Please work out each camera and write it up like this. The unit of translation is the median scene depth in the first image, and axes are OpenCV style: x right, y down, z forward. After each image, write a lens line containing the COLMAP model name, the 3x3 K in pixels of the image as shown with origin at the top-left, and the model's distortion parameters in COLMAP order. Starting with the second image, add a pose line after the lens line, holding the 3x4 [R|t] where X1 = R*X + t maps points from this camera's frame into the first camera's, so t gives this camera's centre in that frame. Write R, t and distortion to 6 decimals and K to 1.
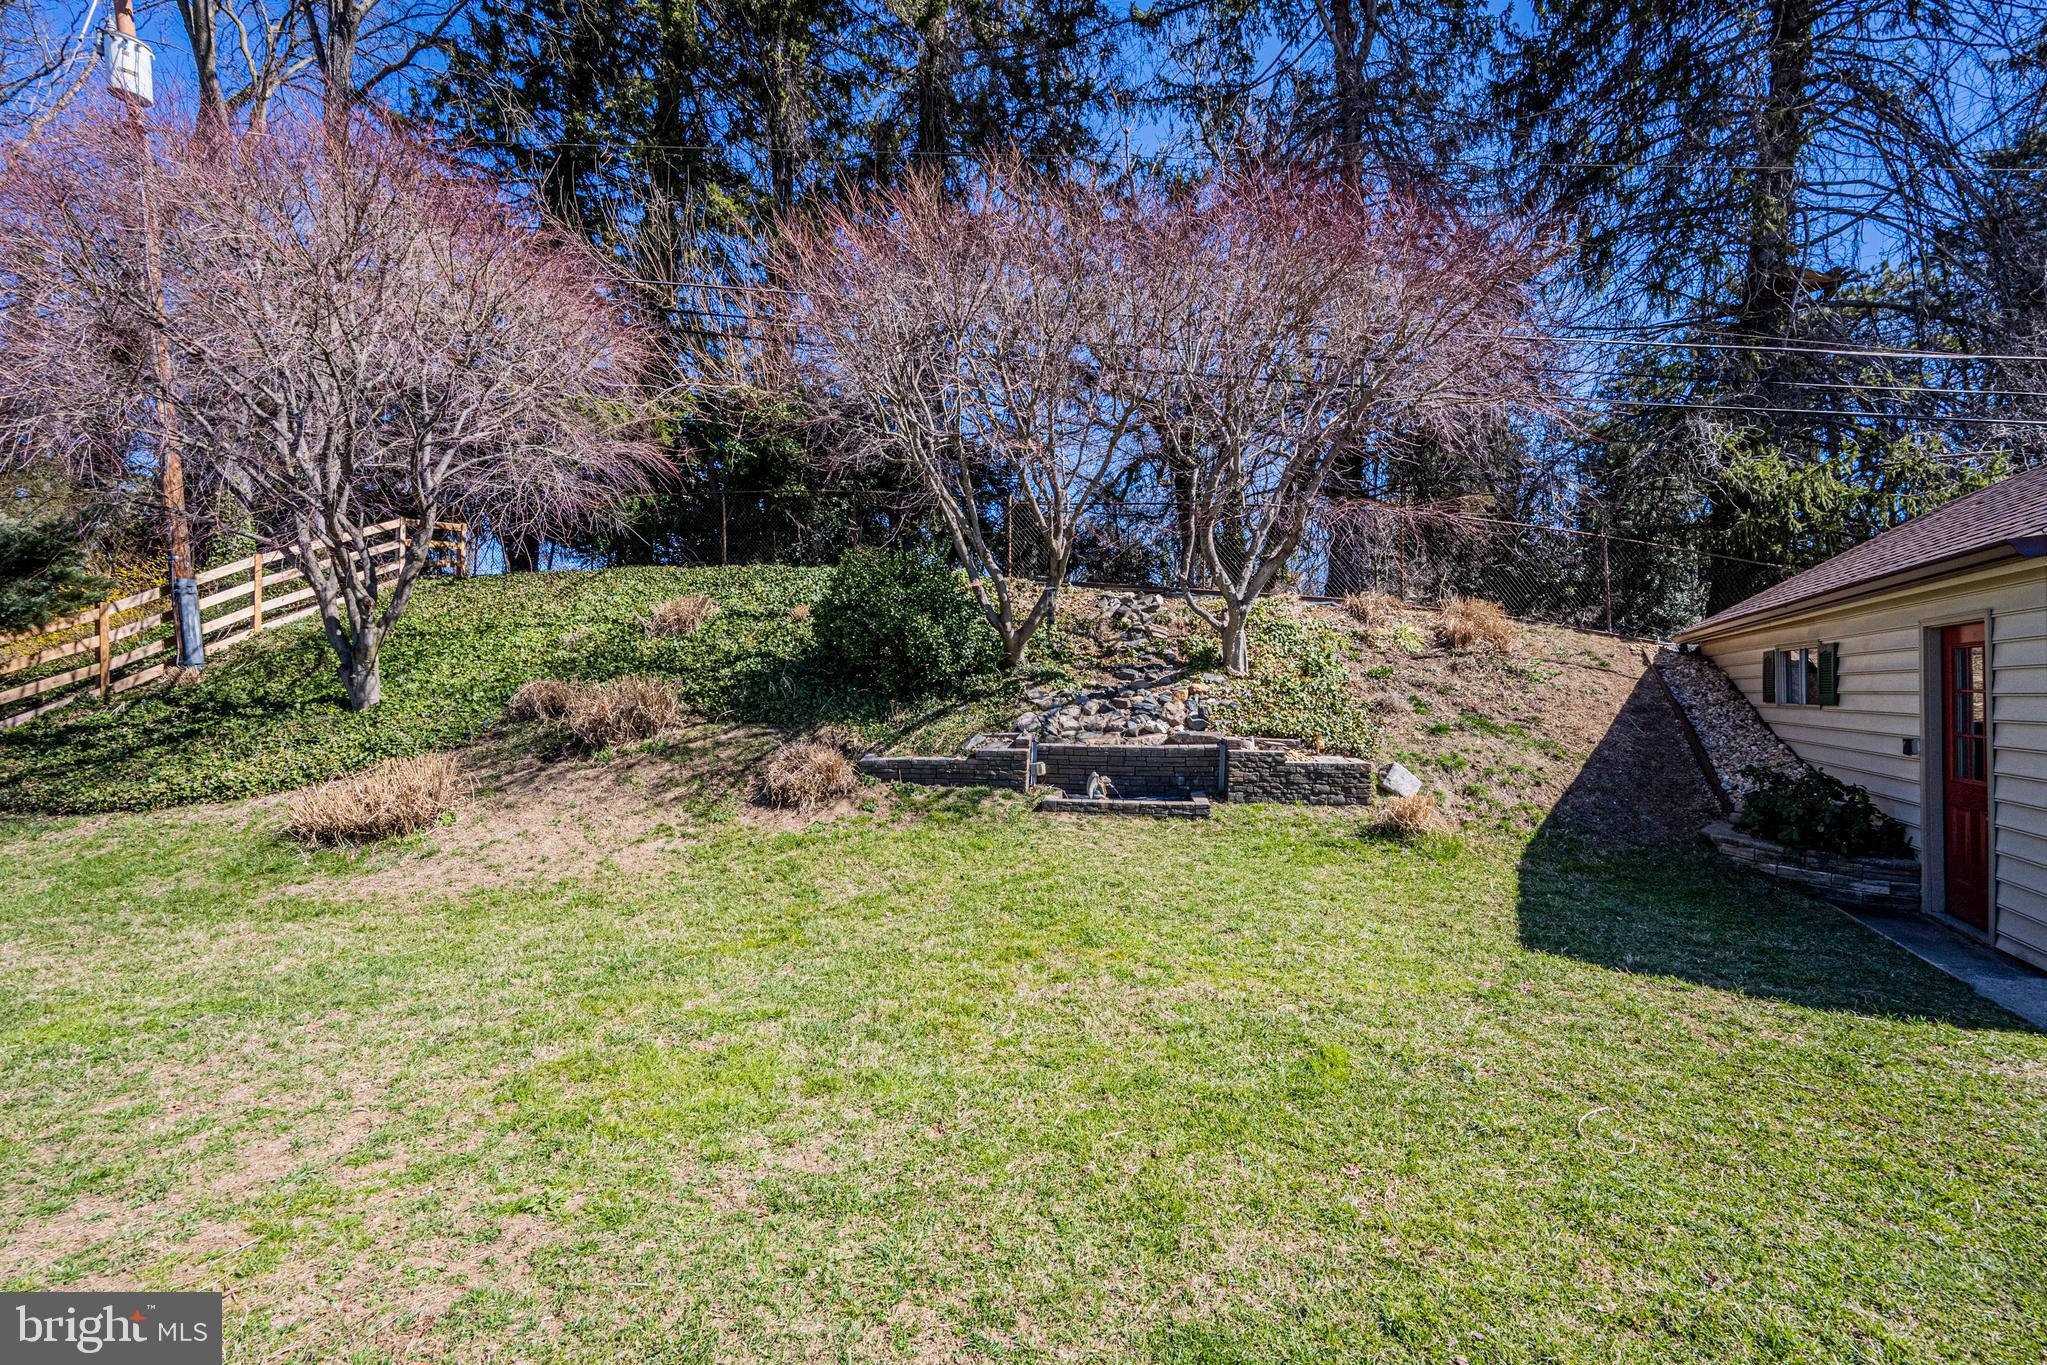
lens RADIAL K [[815.1, 0, 1008.7], [0, 815.1, 681.4], [0, 0, 1]] dist [-0.000955, -0.000295]
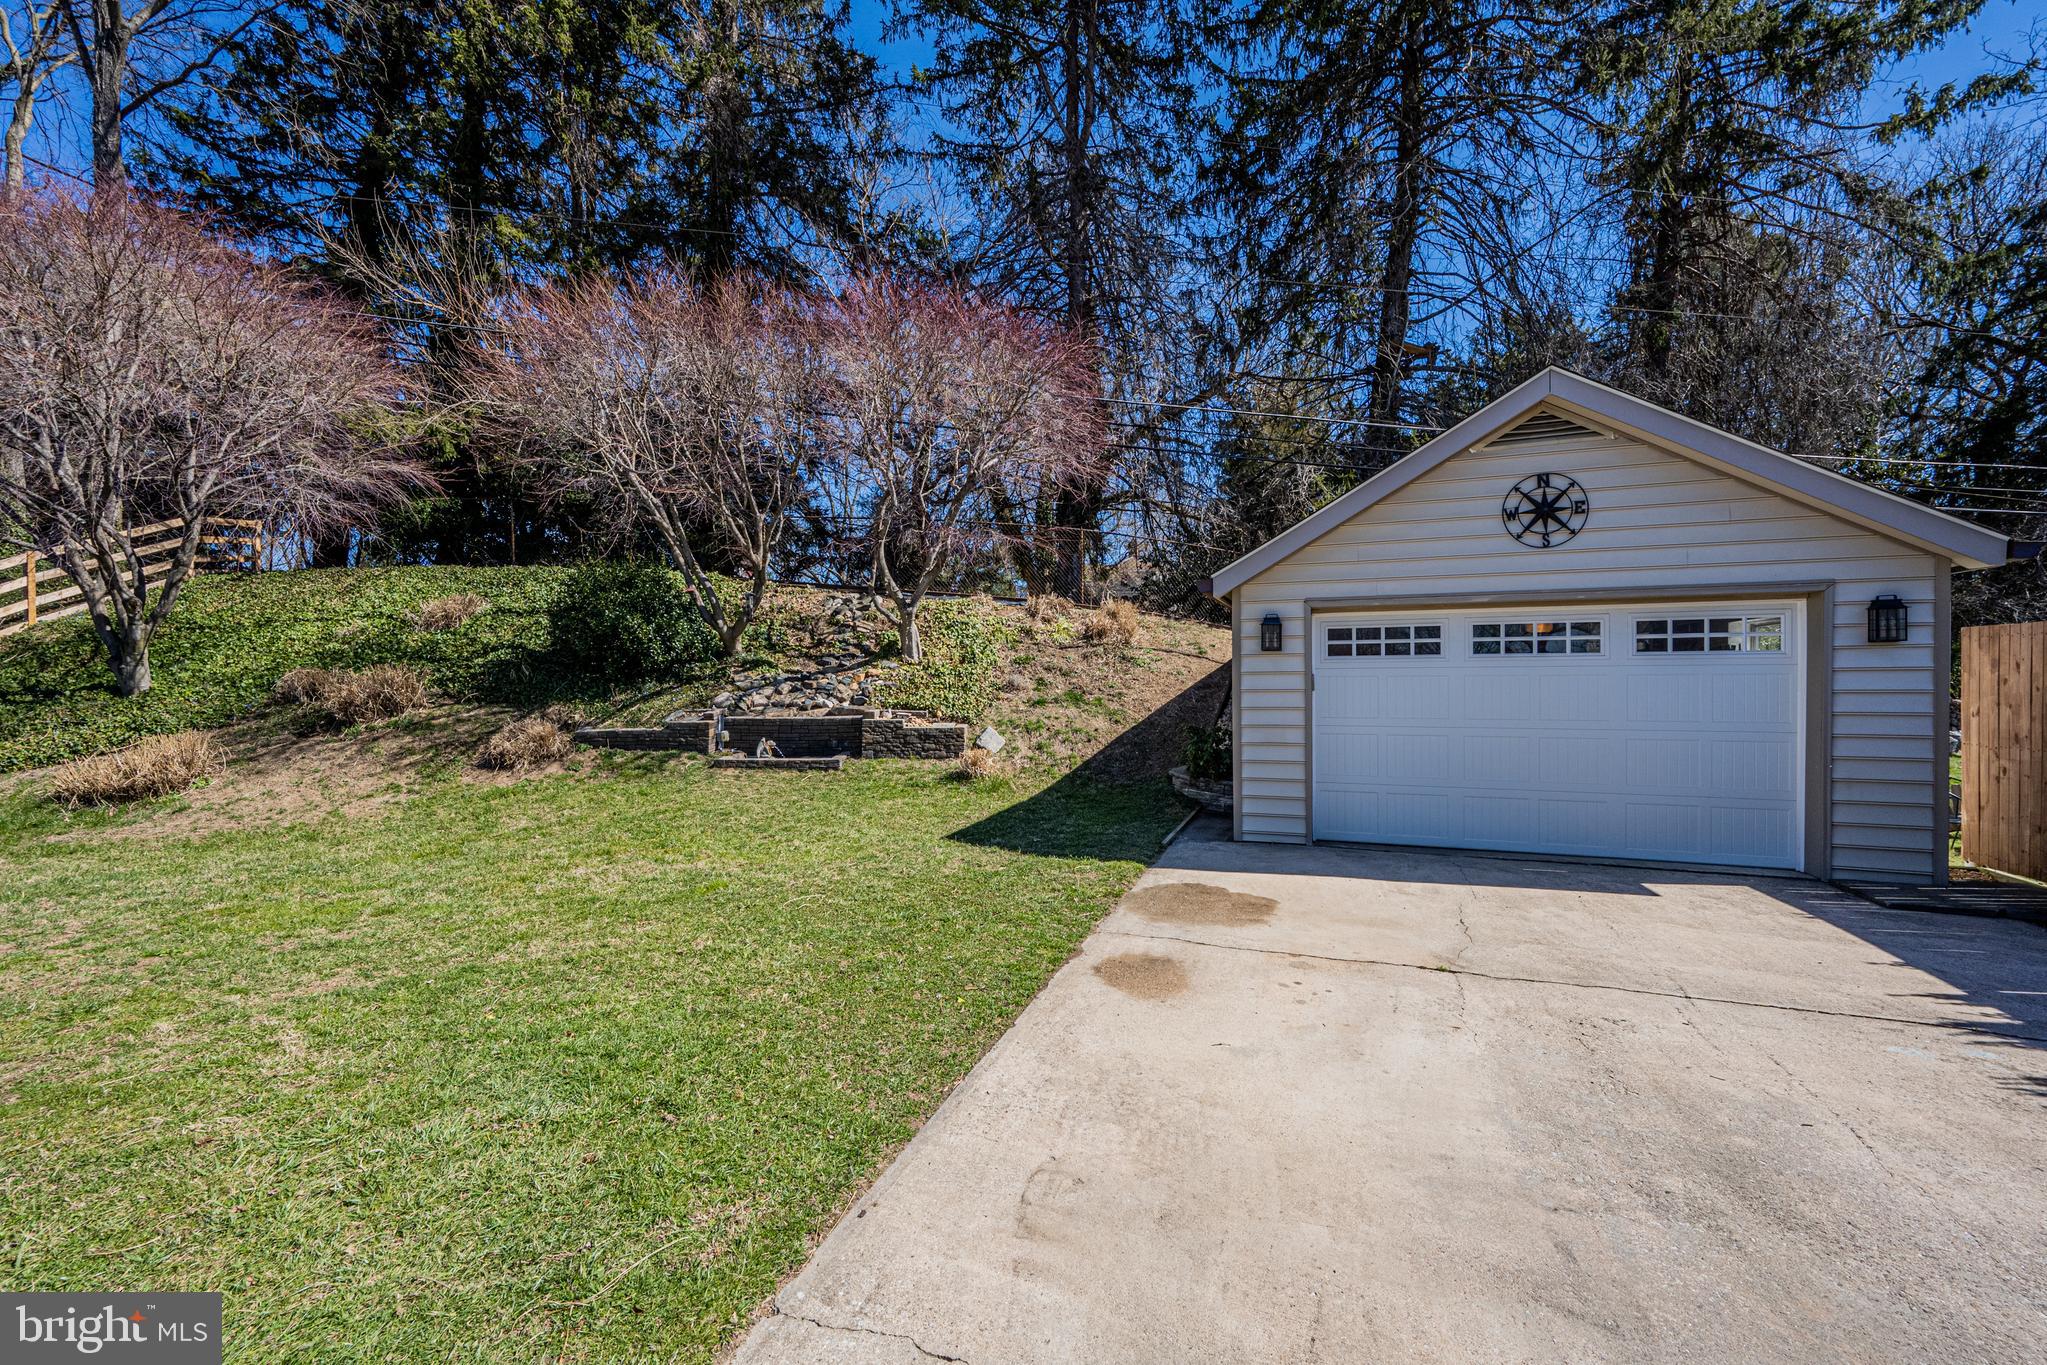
lens RADIAL K [[815.1, 0, 1031.1], [0, 815.1, 681.2], [0, 0, 1]] dist [-0.000955, -0.000295]
pose [[0.991750, -0.007533, 0.127964, 0.317531], [0.004993, 0.999784, 0.020159, -0.002448], [-0.128088, -0.019354, 0.991574, -0.299594]]
